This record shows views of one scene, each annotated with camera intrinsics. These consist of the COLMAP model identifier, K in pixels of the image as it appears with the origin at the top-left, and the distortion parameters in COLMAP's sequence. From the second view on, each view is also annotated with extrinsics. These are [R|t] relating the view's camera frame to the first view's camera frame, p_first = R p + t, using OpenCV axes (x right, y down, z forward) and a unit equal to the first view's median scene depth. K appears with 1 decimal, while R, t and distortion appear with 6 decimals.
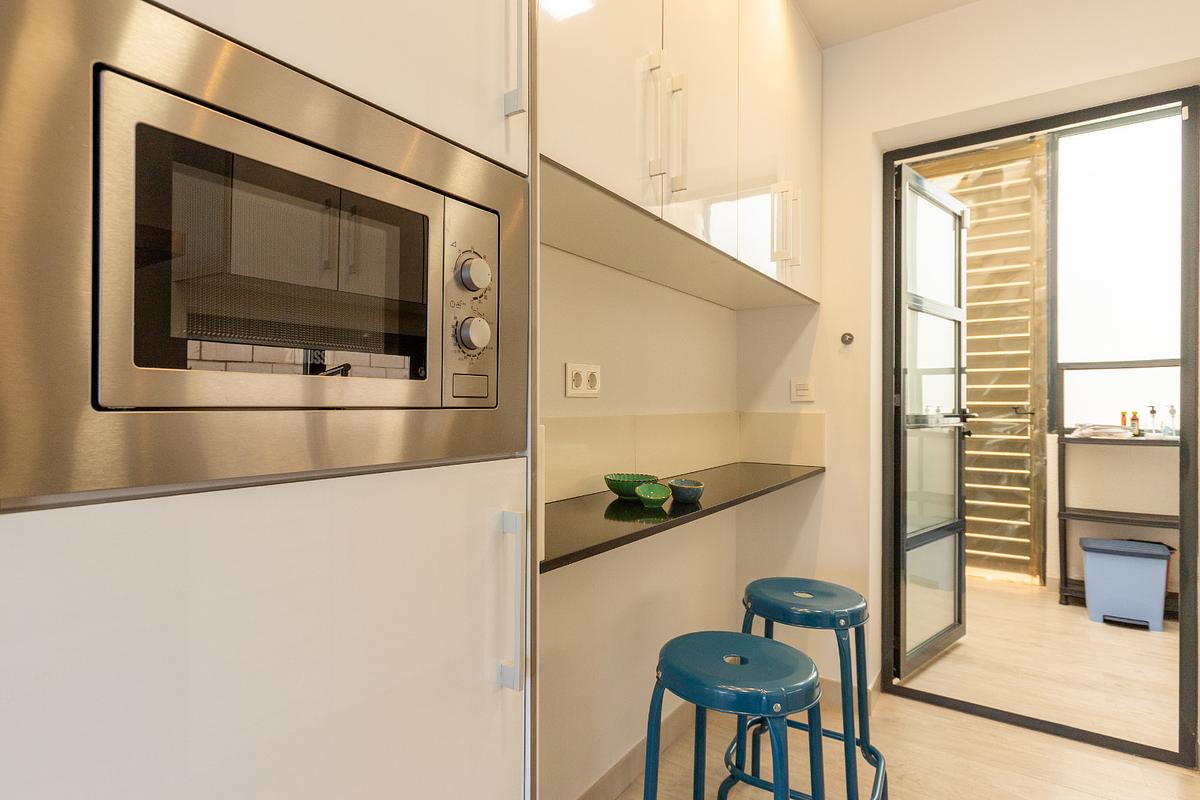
lens RADIAL K [[619.1, 0, 600.0], [0, 619.1, 400.0], [0, 0, 1]] dist [0.008381, 0.000661]
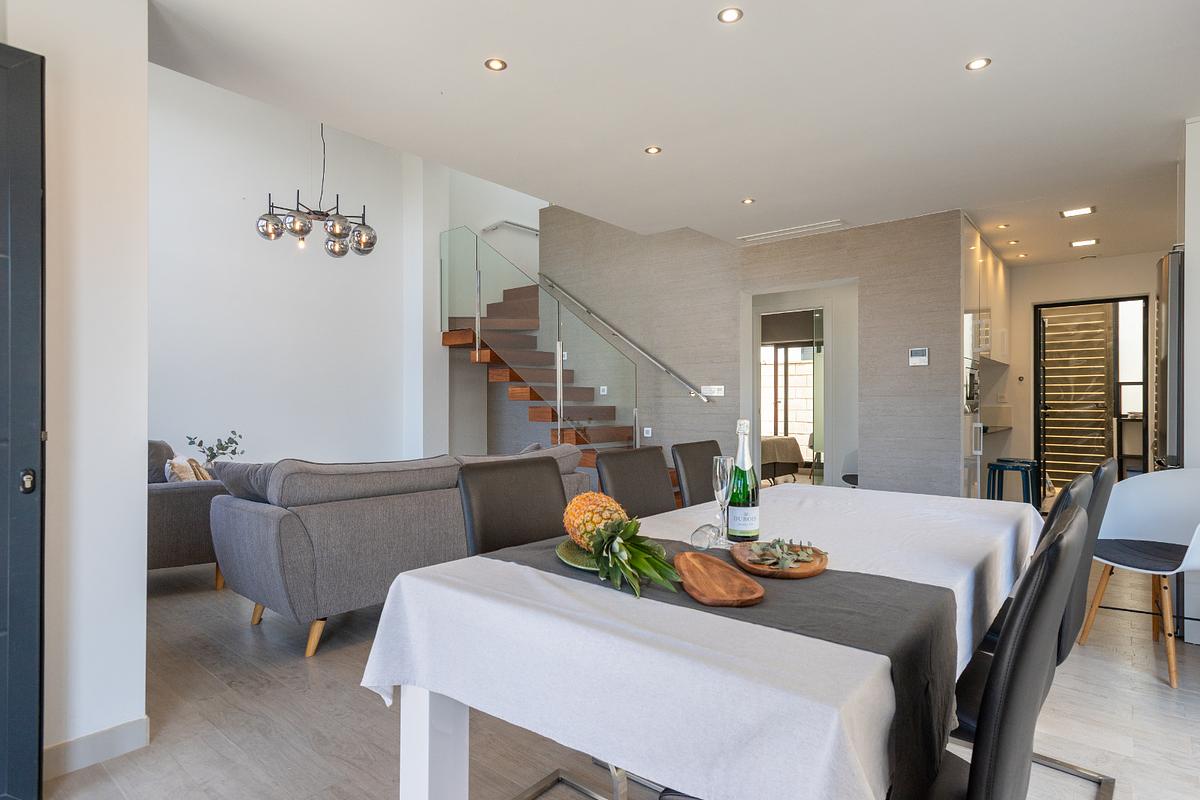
lens RADIAL K [[648.6, 0, 632.8], [0, 648.6, 399.9], [0, 0, 1]] dist [0.002854, 0.000514]
pose [[0.997519, -0.004548, -0.070247, -0.695749], [0.004751, 0.999985, 0.002717, -0.015188], [0.070234, -0.003044, 0.997526, -1.235953]]
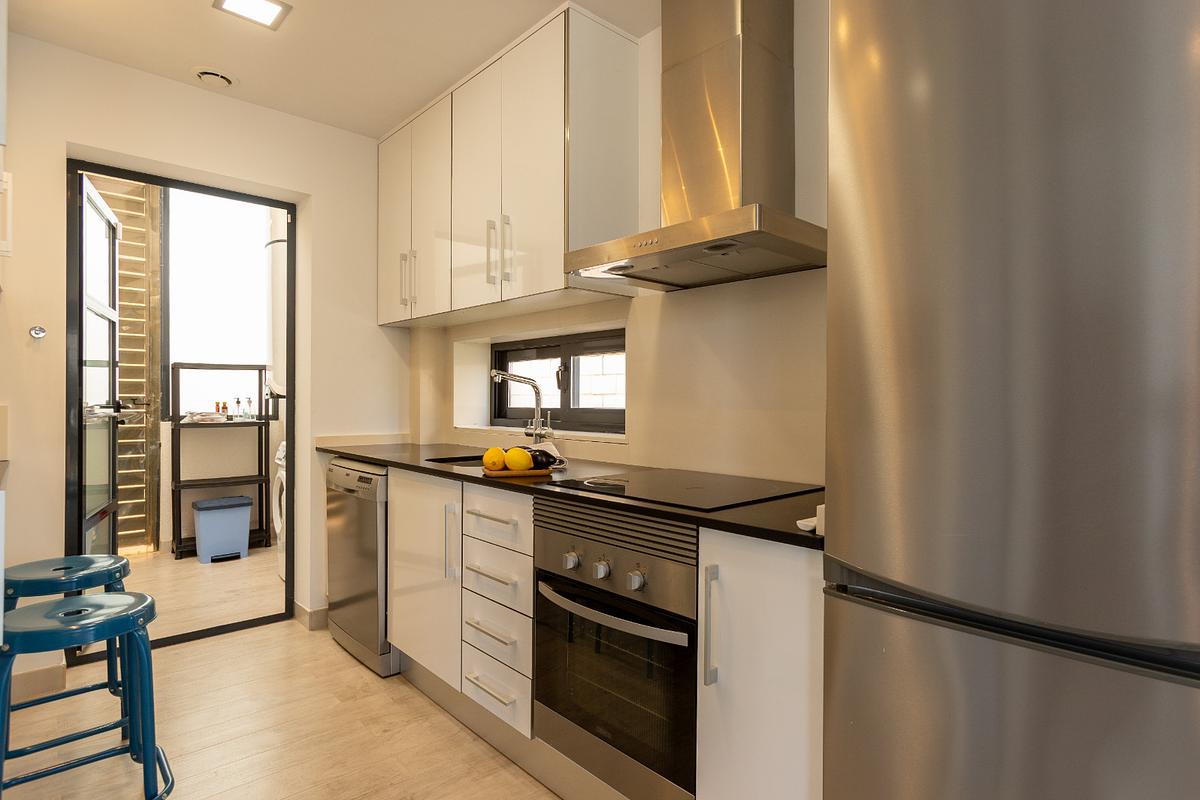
lens RADIAL K [[619.1, 0, 600.0], [0, 619.1, 400.0], [0, 0, 1]] dist [0.008381, 0.000661]
pose [[0.235254, -0.004330, 0.971924, -0.250814], [-0.009228, 0.999935, 0.006689, -0.001971], [-0.971890, -0.010542, 0.235199, -0.092964]]
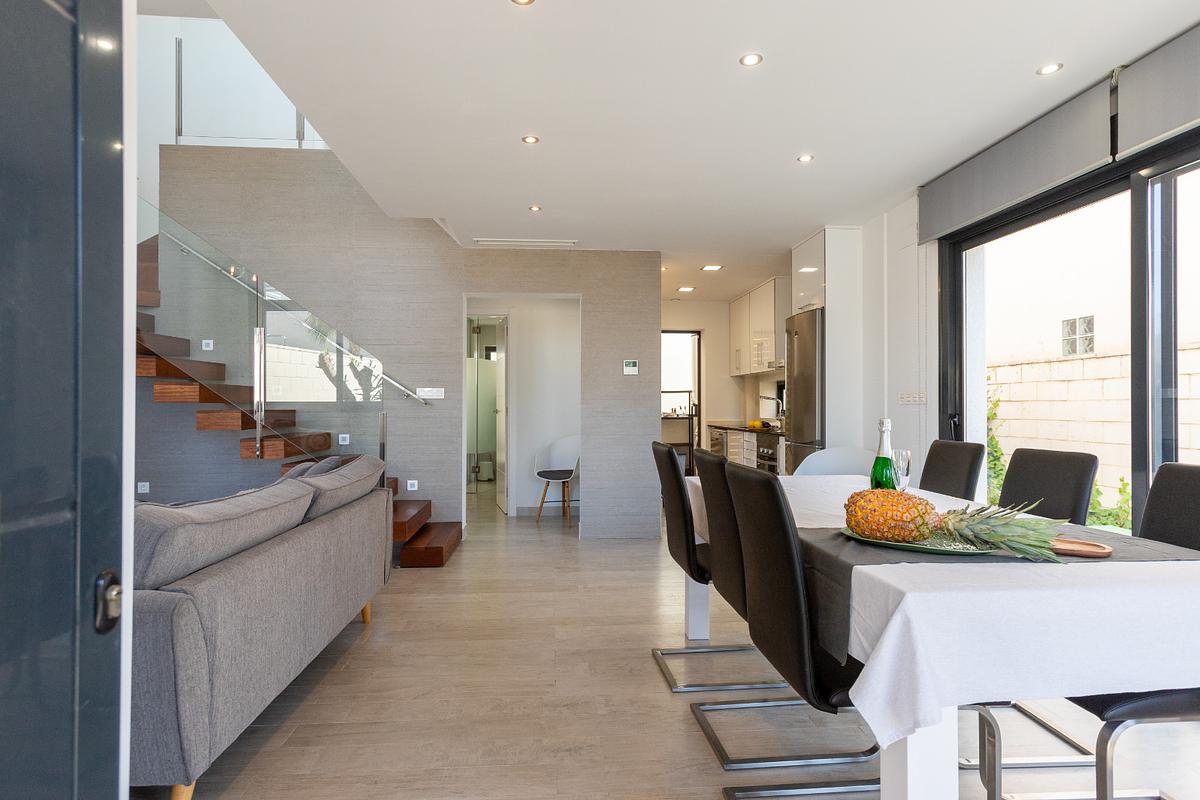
lens RADIAL K [[619.1, 0, 600.0], [0, 619.1, 400.0], [0, 0, 1]] dist [0.008381, 0.000661]
pose [[0.775440, 0.001449, 0.631420, -1.227700], [-0.000616, 0.999999, -0.001538, -0.013948], [-0.631421, 0.000804, 0.775439, -1.002902]]
